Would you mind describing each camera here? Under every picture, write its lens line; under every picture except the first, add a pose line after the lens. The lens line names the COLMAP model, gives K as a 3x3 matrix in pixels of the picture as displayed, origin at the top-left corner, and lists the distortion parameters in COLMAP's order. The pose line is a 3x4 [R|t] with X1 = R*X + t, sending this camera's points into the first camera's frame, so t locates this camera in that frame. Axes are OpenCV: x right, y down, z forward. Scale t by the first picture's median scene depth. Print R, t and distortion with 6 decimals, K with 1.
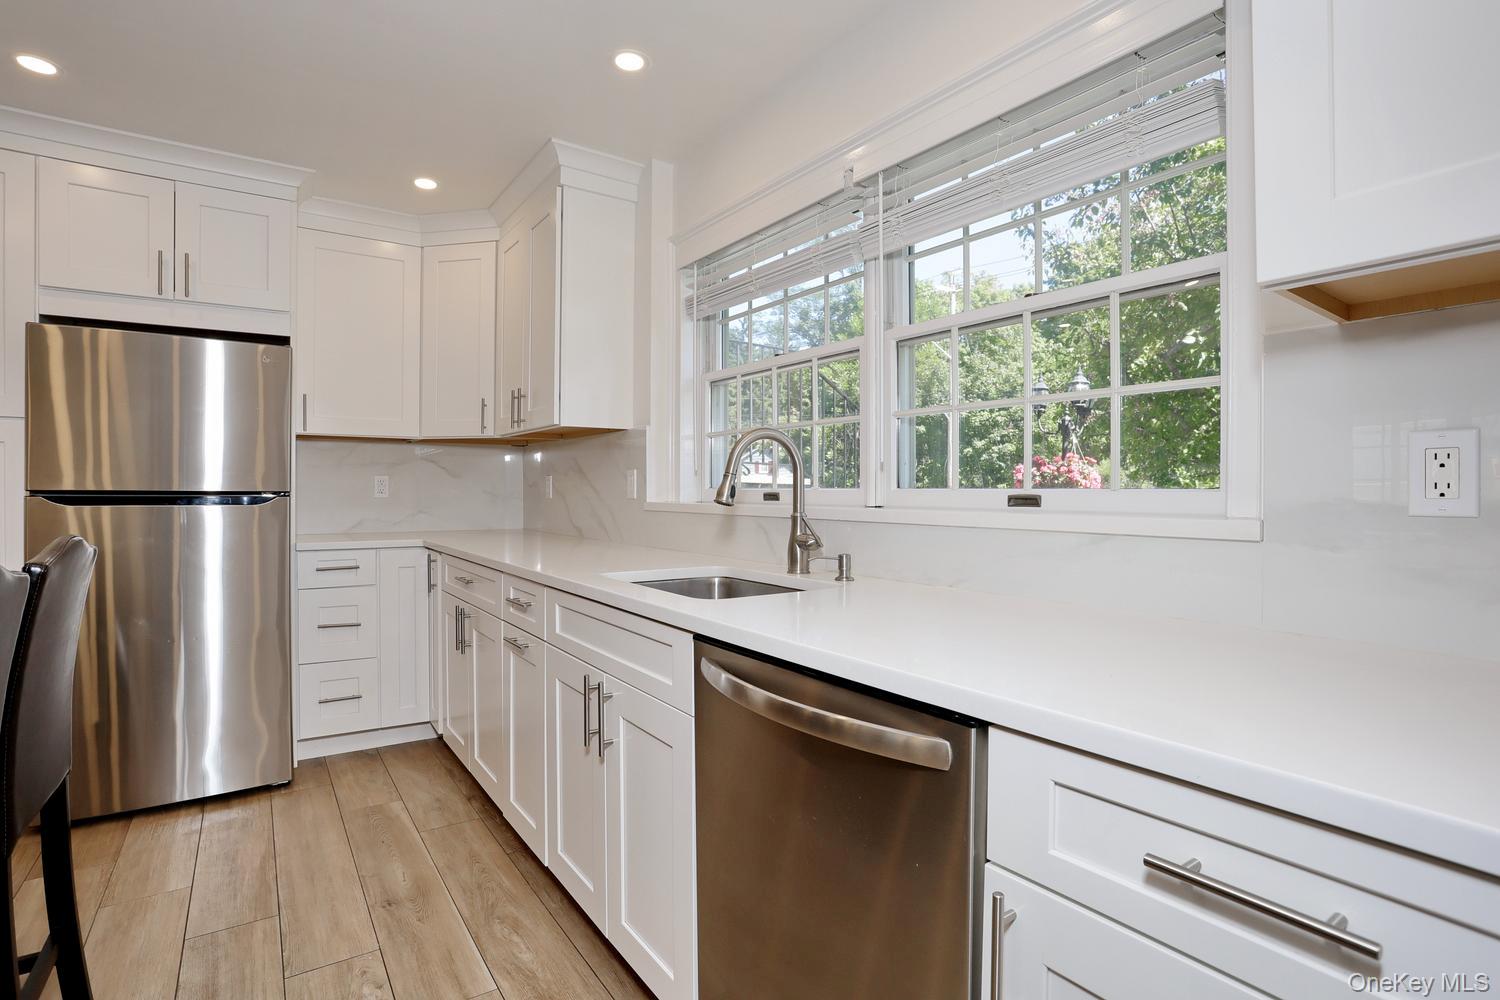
lens RADIAL K [[724.0, 0, 745.0], [0, 724.0, 500.2], [0, 0, 1]] dist [-0.082537, 0.036227]
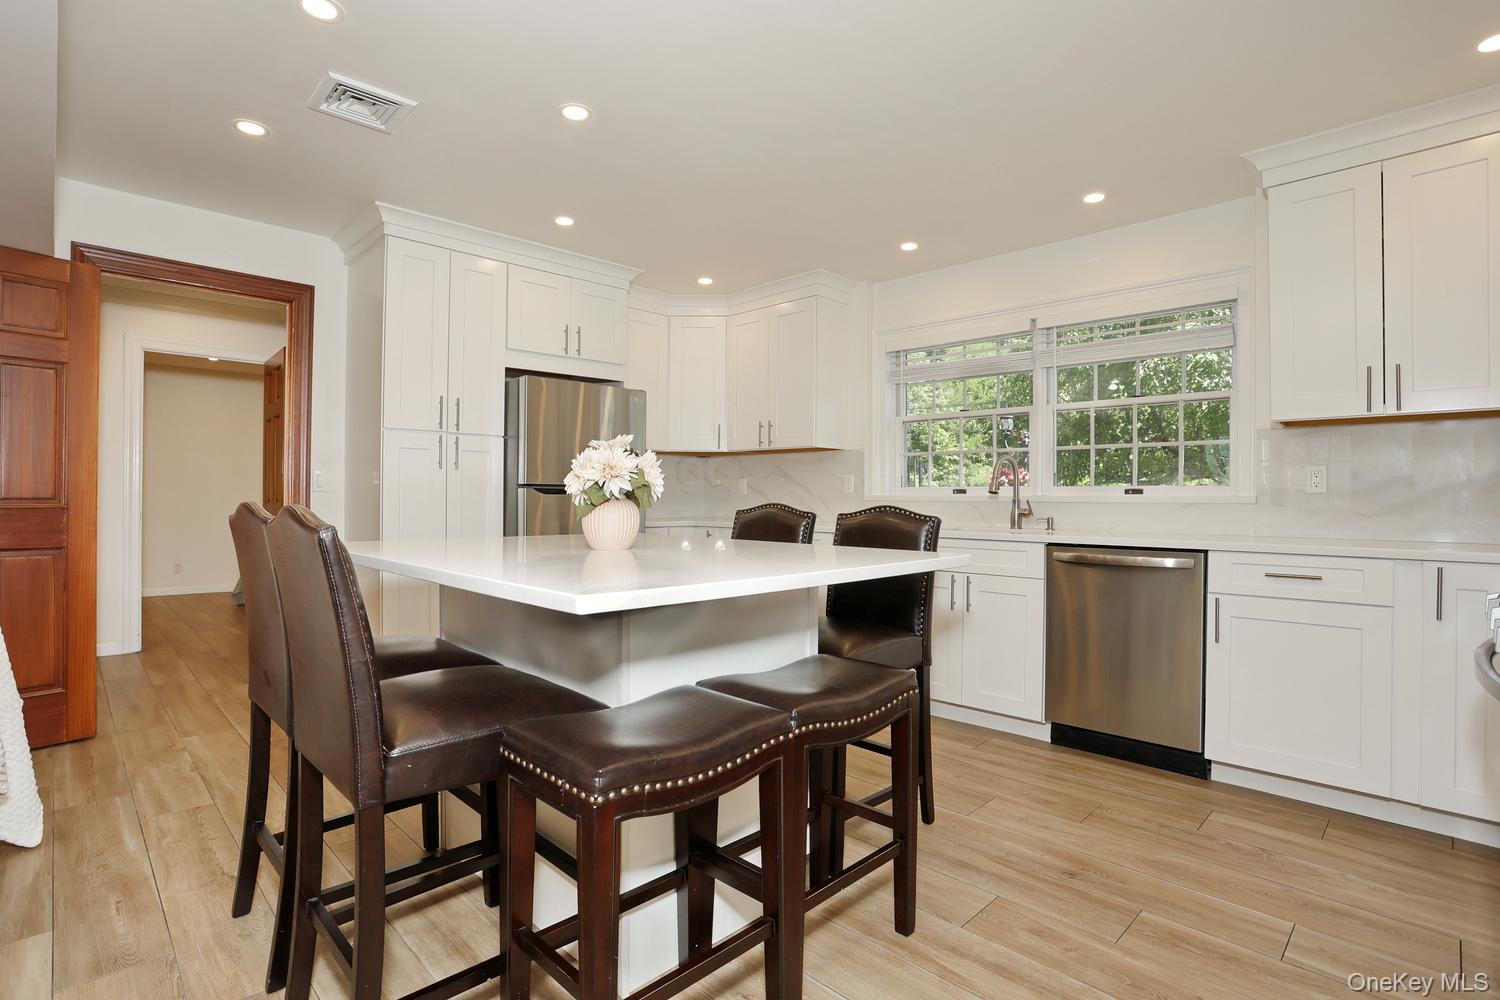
lens RADIAL K [[724.0, 0, 745.0], [0, 724.0, 500.2], [0, 0, 1]] dist [-0.082537, 0.036227]
pose [[0.983909, 0.001907, 0.178662, -1.062196], [-0.000542, 0.999970, -0.007689, 0.040935], [-0.178671, 0.007468, 0.983881, -0.835710]]
